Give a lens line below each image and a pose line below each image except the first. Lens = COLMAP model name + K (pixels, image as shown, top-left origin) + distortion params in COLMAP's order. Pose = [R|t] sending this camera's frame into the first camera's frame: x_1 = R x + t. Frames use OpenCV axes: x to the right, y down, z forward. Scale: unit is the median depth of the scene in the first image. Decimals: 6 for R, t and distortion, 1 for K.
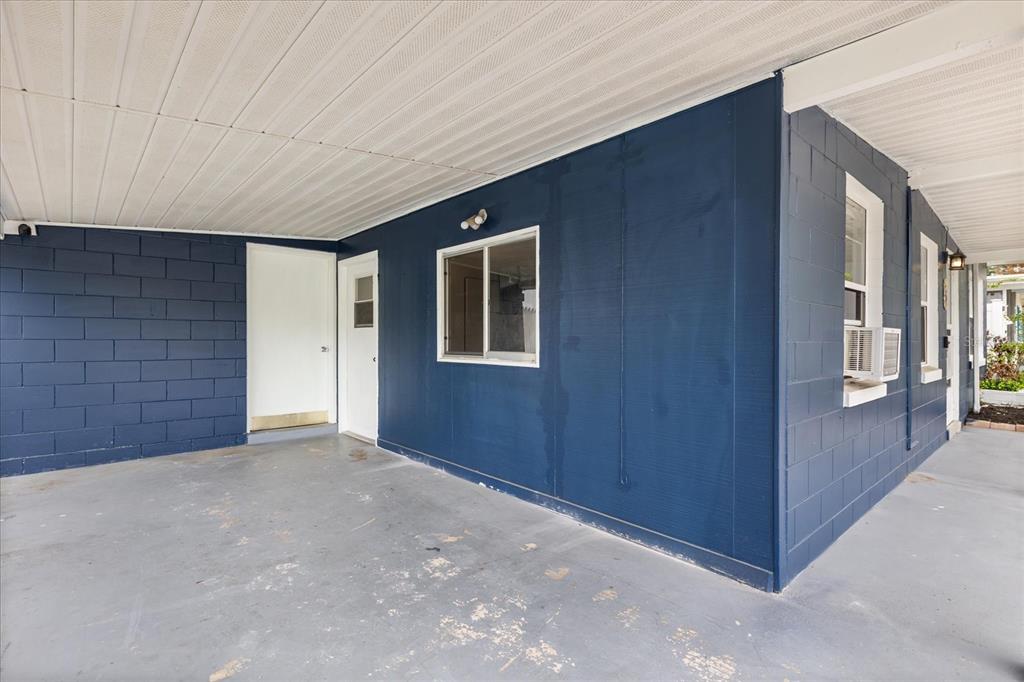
lens RADIAL K [[452.6, 0, 516.5], [0, 452.6, 336.3], [0, 0, 1]] dist [0.003186, 0.000182]
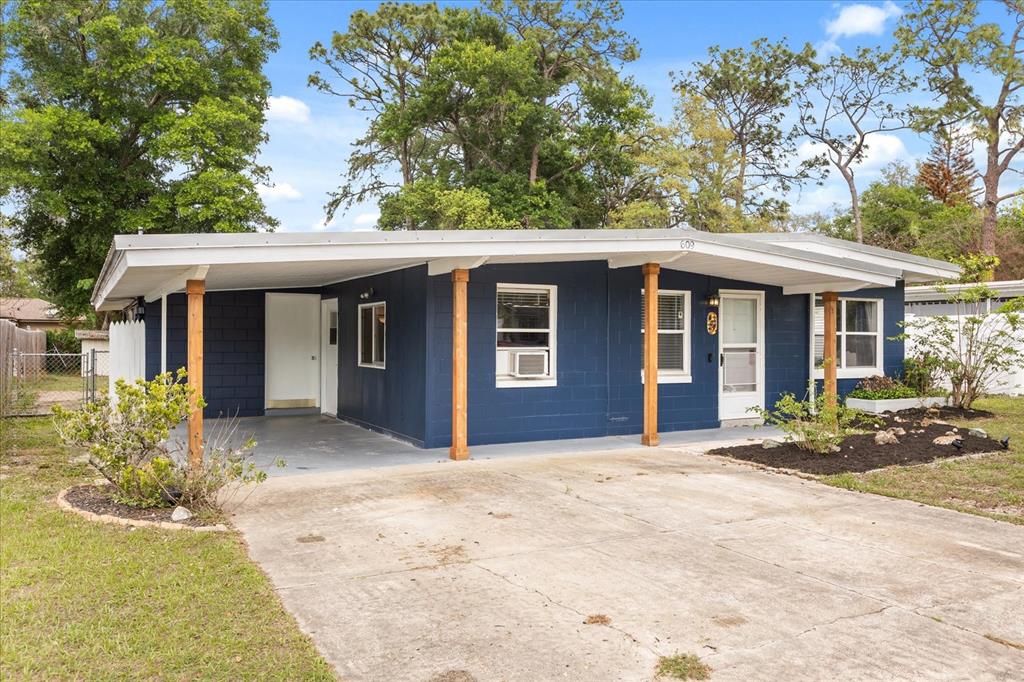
lens RADIAL K [[691.6, 0, 512.0], [0, 691.6, 341.0], [0, 0, 1]] dist [0.020475, -0.018231]
pose [[0.974449, 0.002703, -0.224592, 0.870596], [-0.000224, 0.999939, 0.011062, -0.064499], [0.224608, -0.010729, 0.974390, -1.291990]]
